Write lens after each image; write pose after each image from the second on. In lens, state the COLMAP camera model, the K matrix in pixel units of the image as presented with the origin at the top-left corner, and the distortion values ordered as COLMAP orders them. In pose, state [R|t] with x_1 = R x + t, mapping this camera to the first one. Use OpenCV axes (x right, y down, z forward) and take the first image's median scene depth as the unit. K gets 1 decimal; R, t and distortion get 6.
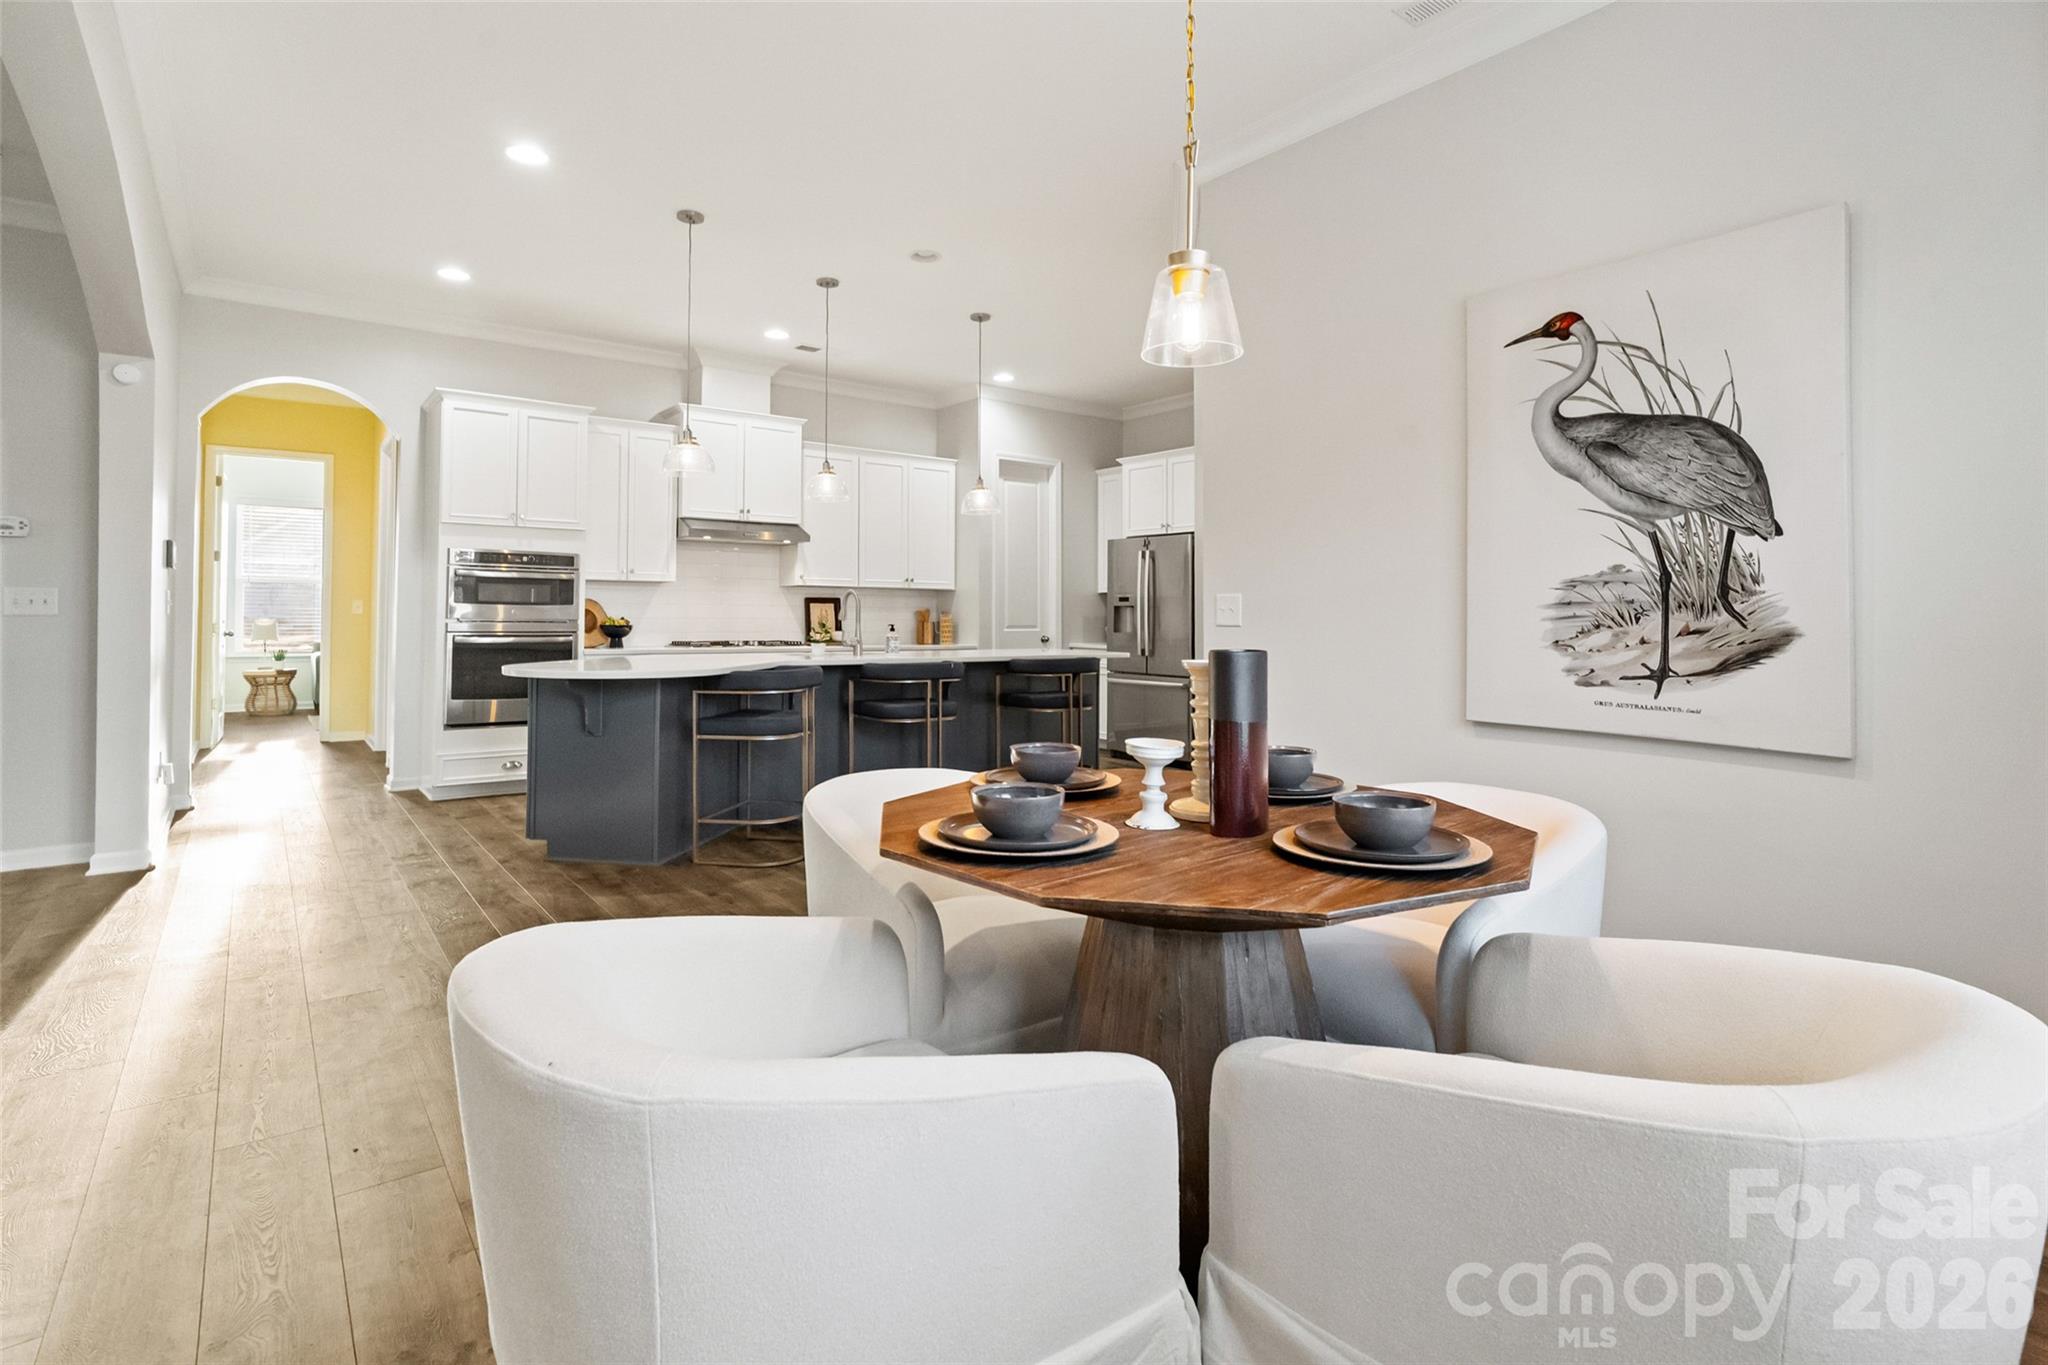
lens RADIAL K [[990.7, 0, 998.2], [0, 990.7, 615.9], [0, 0, 1]] dist [-0.014512, 0.006580]
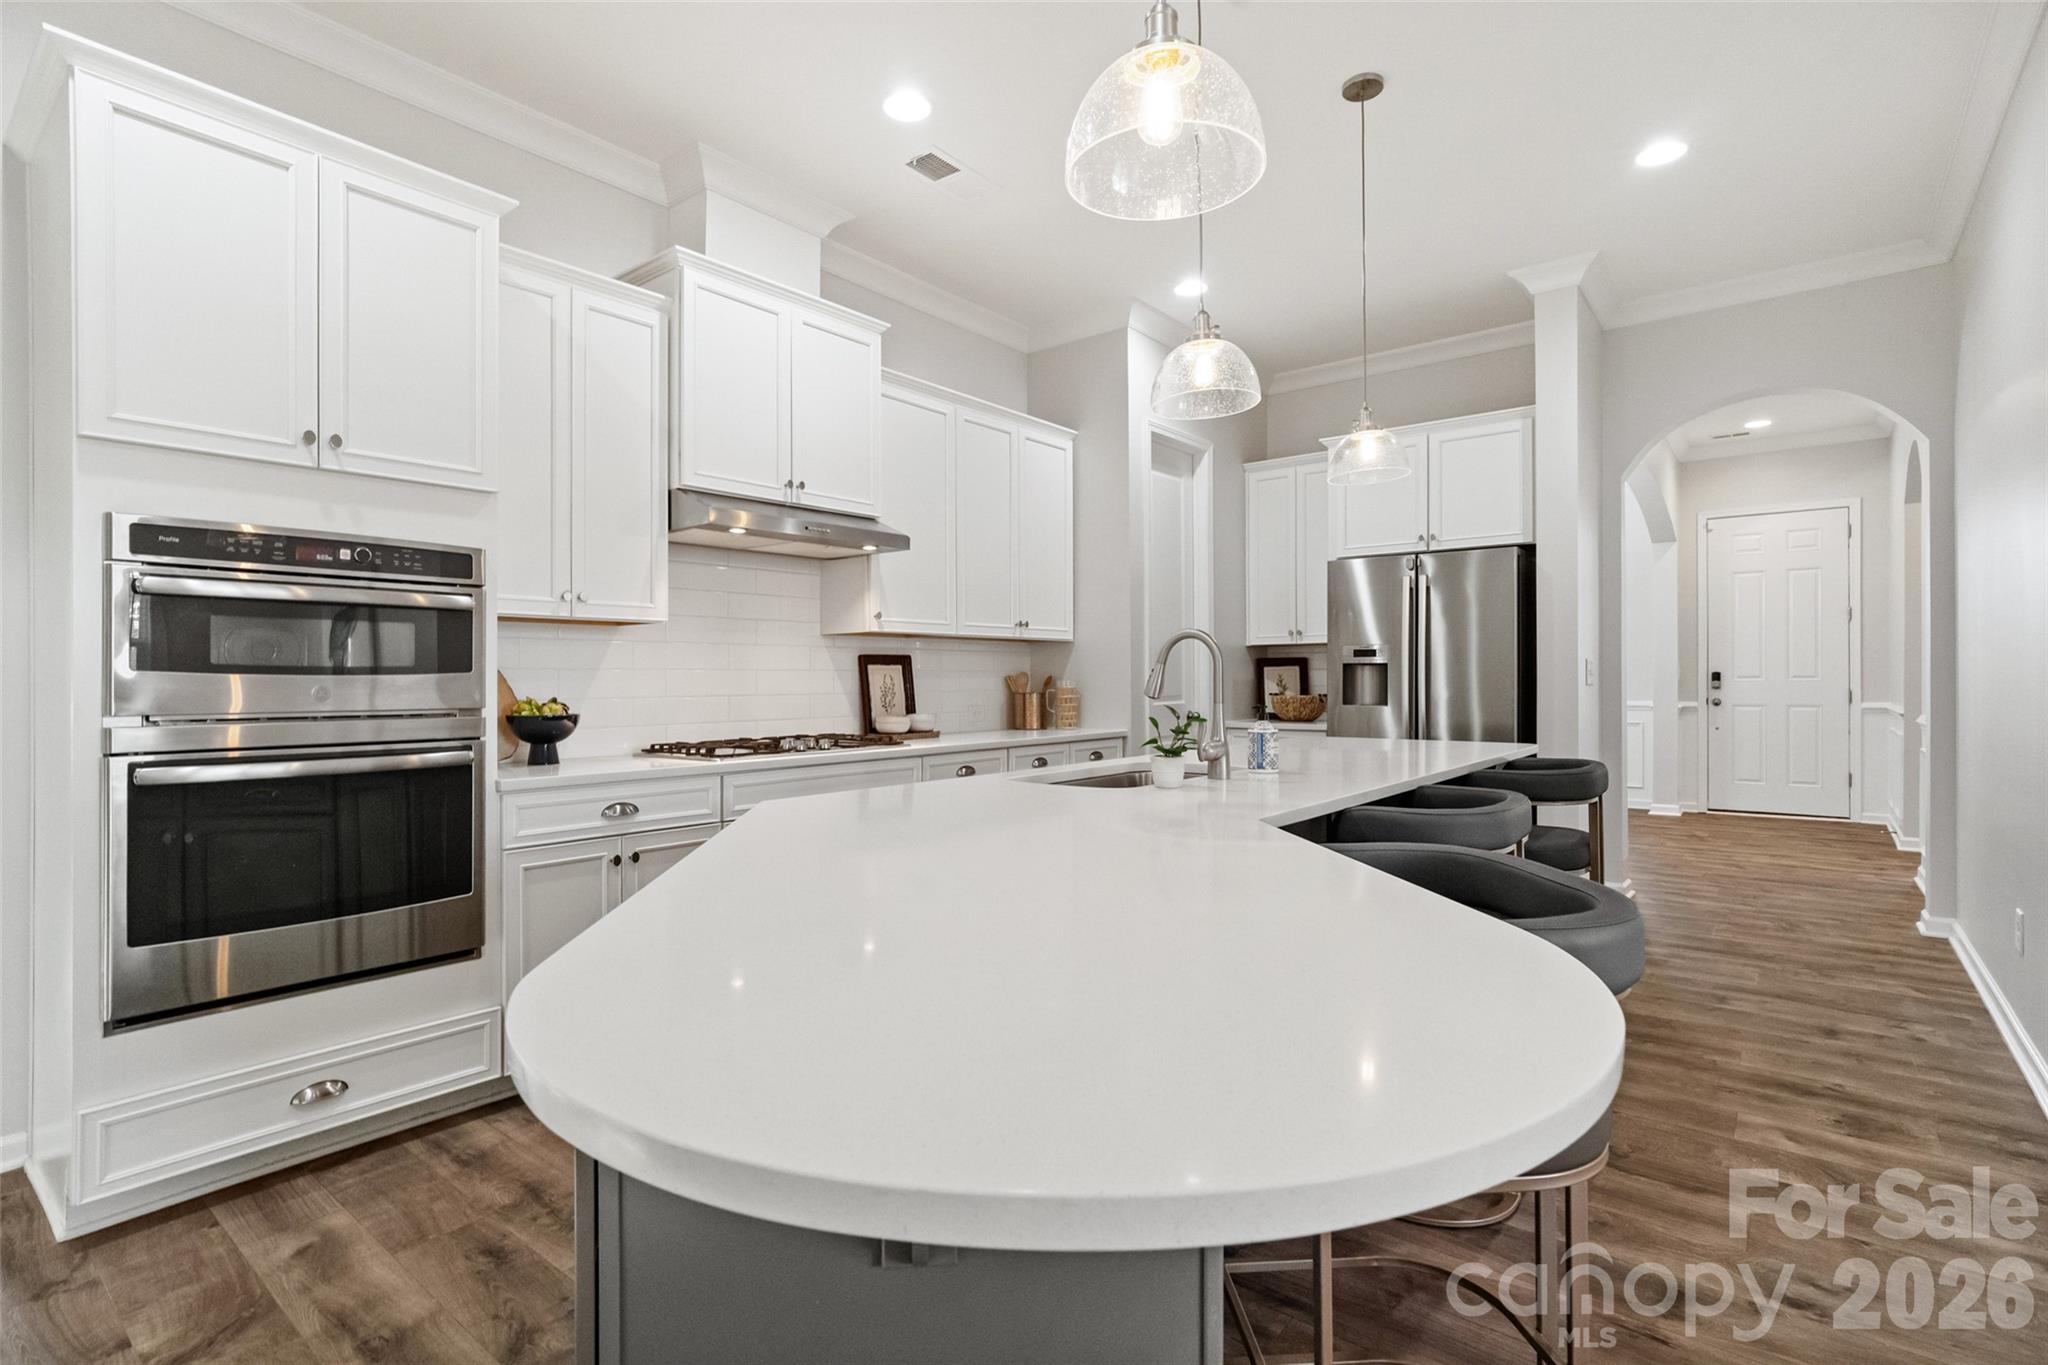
lens RADIAL K [[990.7, 0, 1016.4], [0, 990.7, 678.6], [0, 0, 1]] dist [-0.014512, 0.006580]
pose [[0.969027, -0.015391, 0.246475, -0.315732], [0.015309, 0.999880, 0.002252, -0.006286], [-0.246480, 0.001590, 0.969146, 0.554355]]
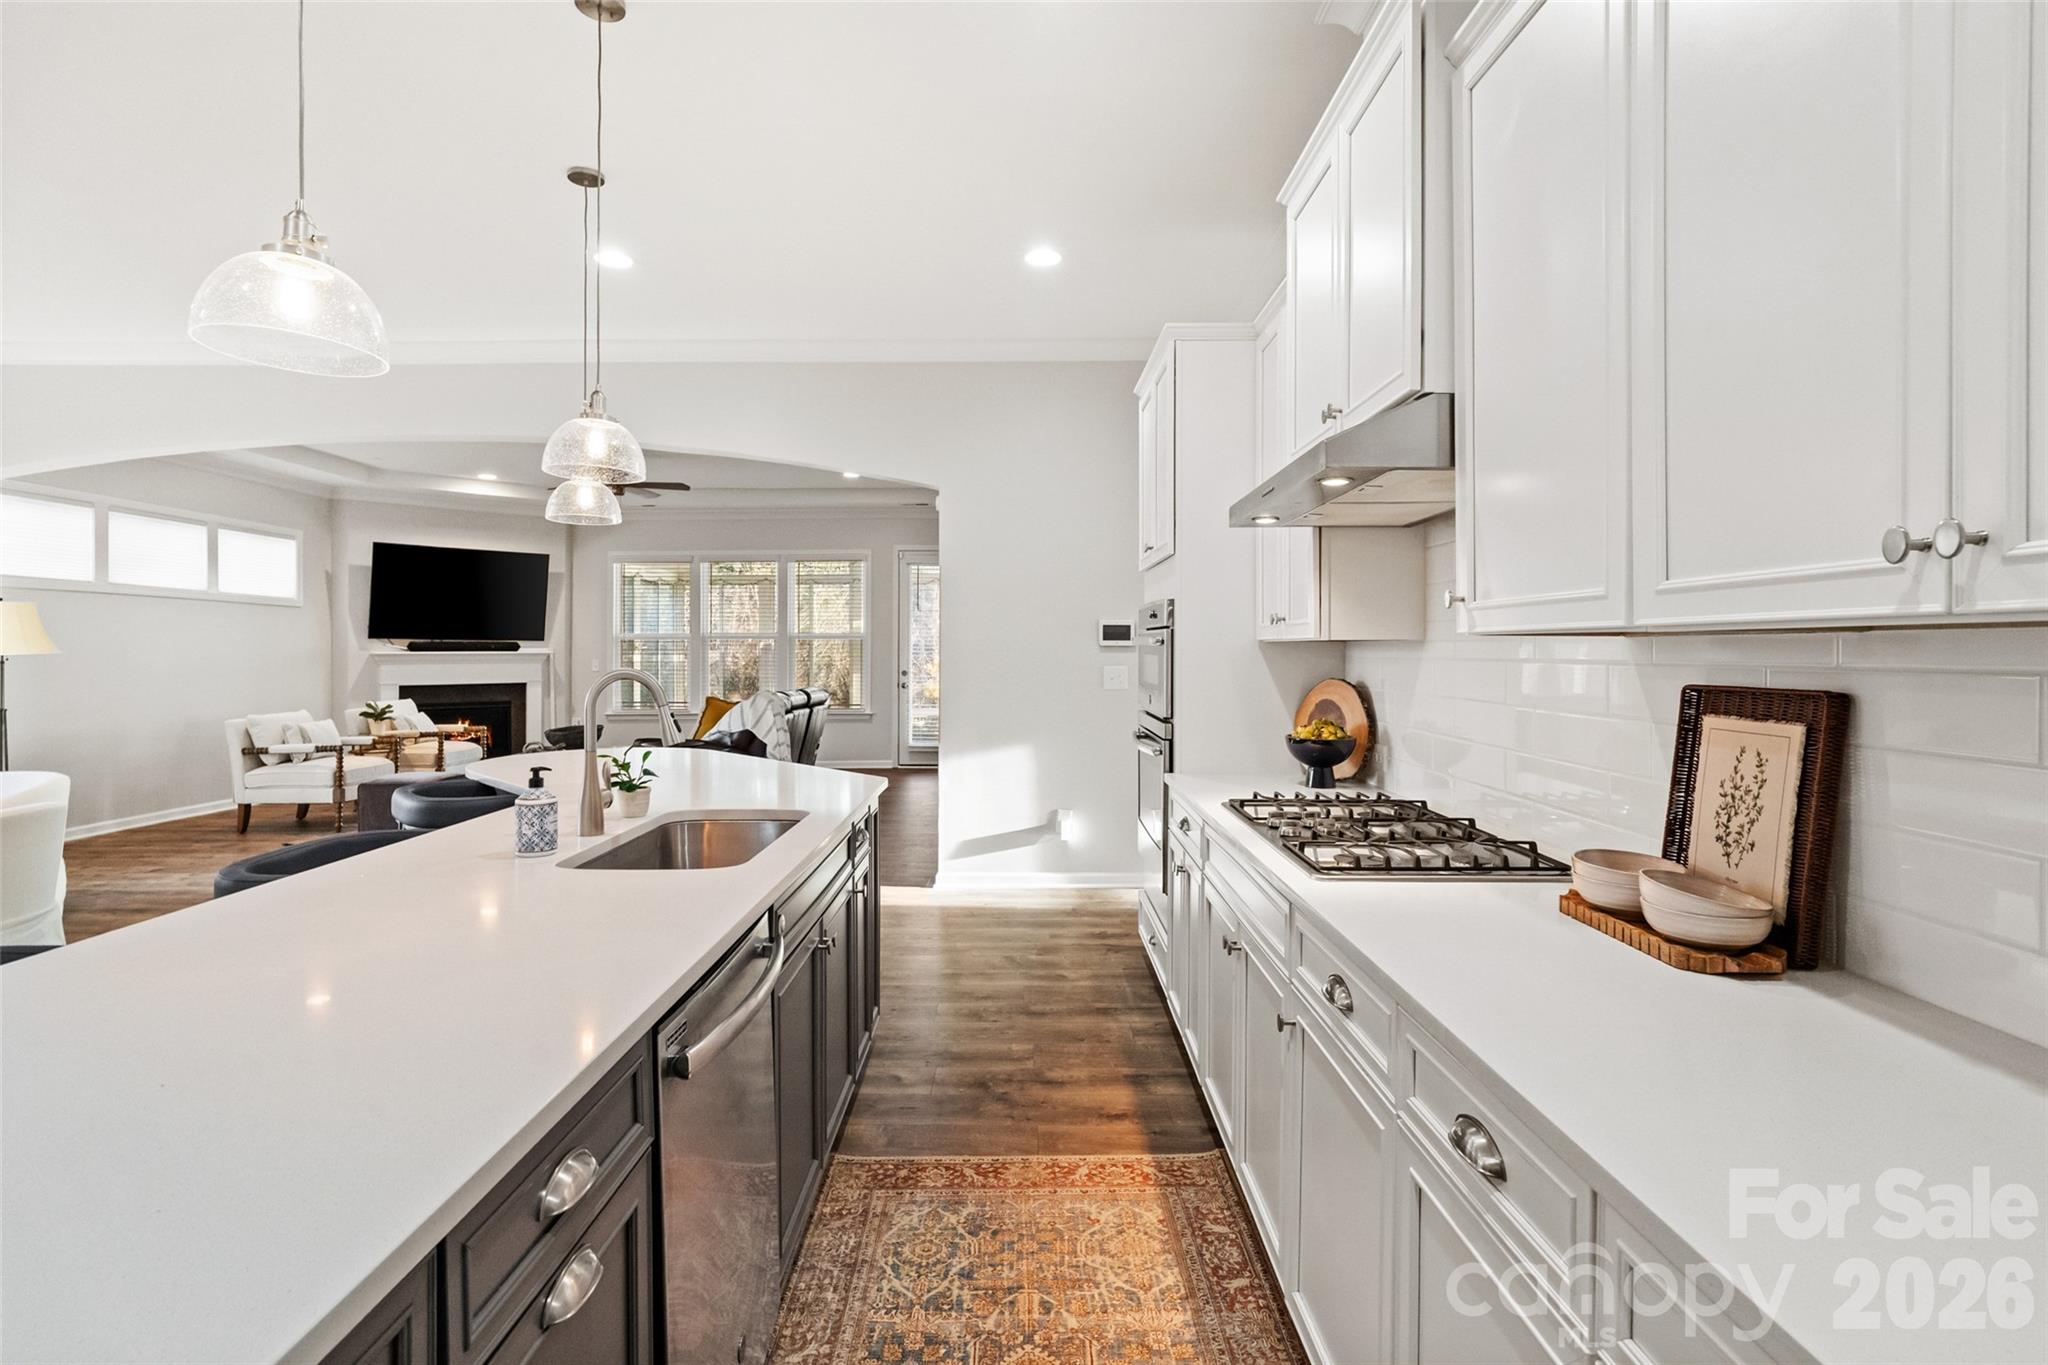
lens RADIAL K [[990.7, 0, 1013.7], [0, 990.7, 639.4], [0, 0, 1]] dist [-0.014512, 0.006580]
pose [[-0.605487, -0.017719, -0.795658, 0.070285], [-0.006664, 0.999830, -0.017194, -0.030247], [0.795828, -0.005108, -0.605502, 1.289429]]
